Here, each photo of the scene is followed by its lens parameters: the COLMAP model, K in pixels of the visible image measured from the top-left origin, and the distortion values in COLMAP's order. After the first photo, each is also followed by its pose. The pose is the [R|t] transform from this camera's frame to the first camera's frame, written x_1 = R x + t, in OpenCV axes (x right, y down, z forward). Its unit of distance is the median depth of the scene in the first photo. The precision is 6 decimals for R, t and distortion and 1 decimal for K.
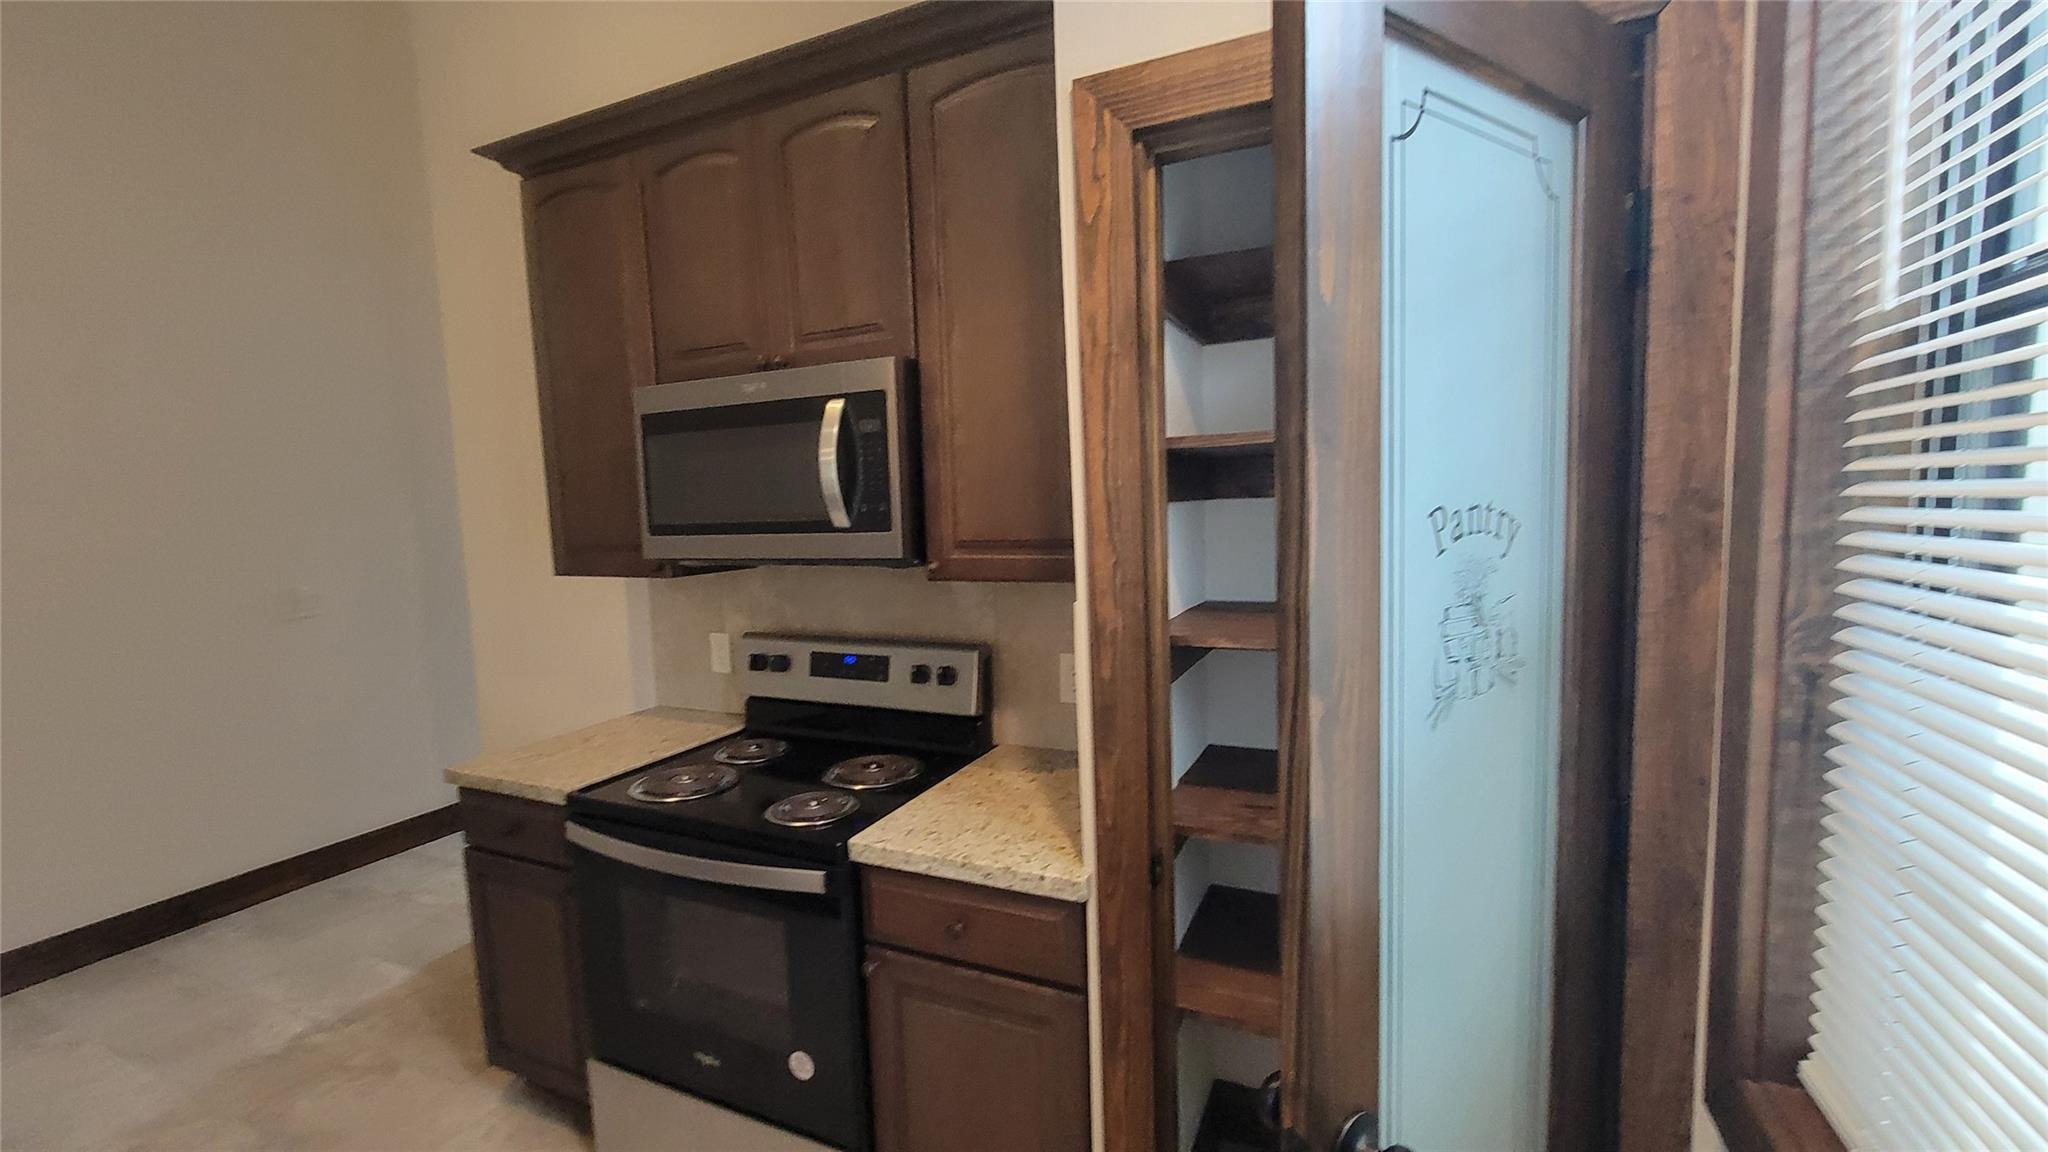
lens RADIAL K [[831.8, 0, 1043.3], [0, 831.8, 572.8], [0, 0, 1]] dist [0.001590, 0.000043]
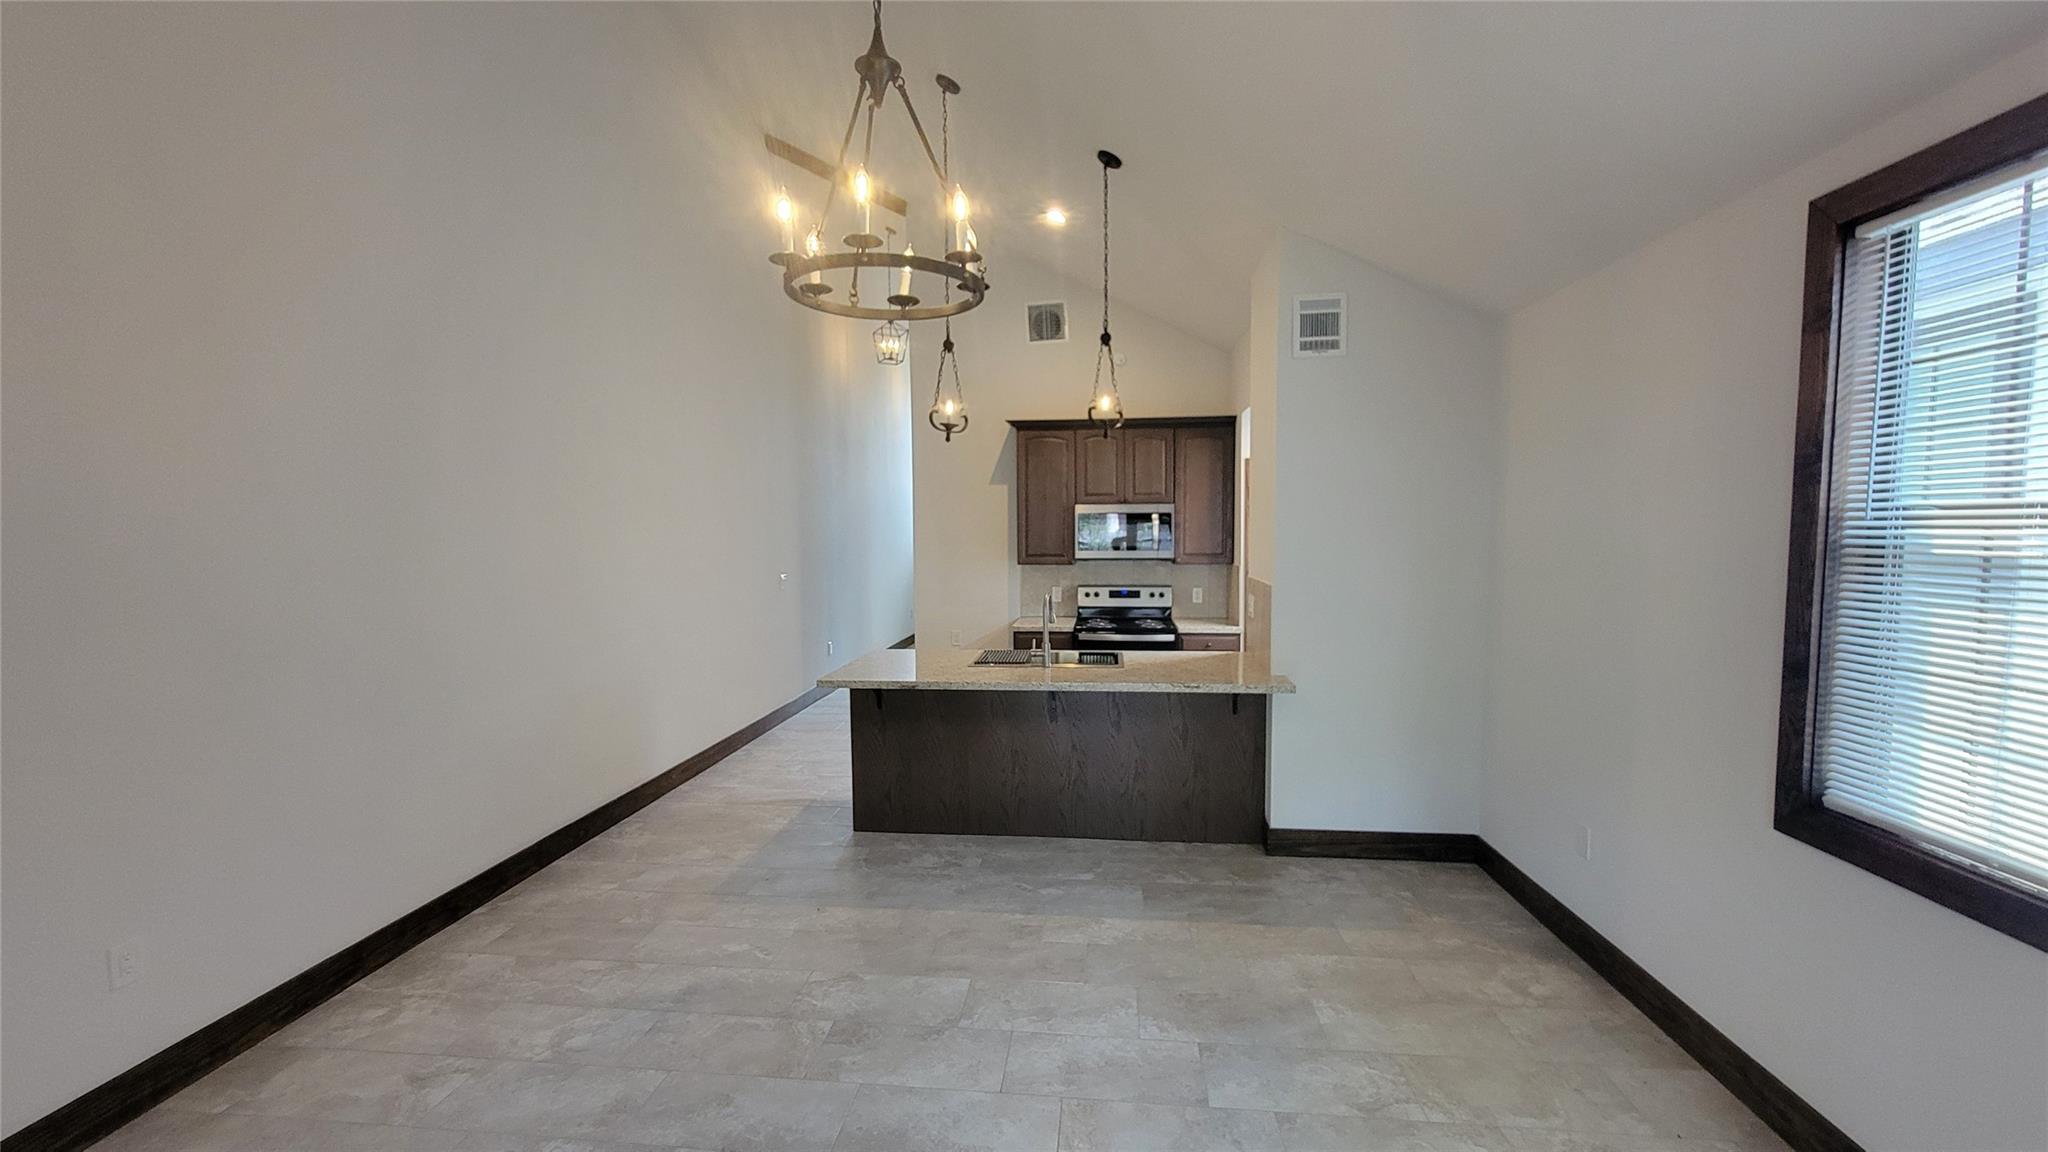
lens RADIAL K [[831.8, 0, 1005.6], [0, 831.8, 588.3], [0, 0, 1]] dist [0.001590, 0.000043]
pose [[0.959116, -0.004456, 0.282979, -1.572651], [0.008923, 0.999855, -0.014501, 0.133882], [-0.282873, 0.016434, 0.959017, -1.895945]]
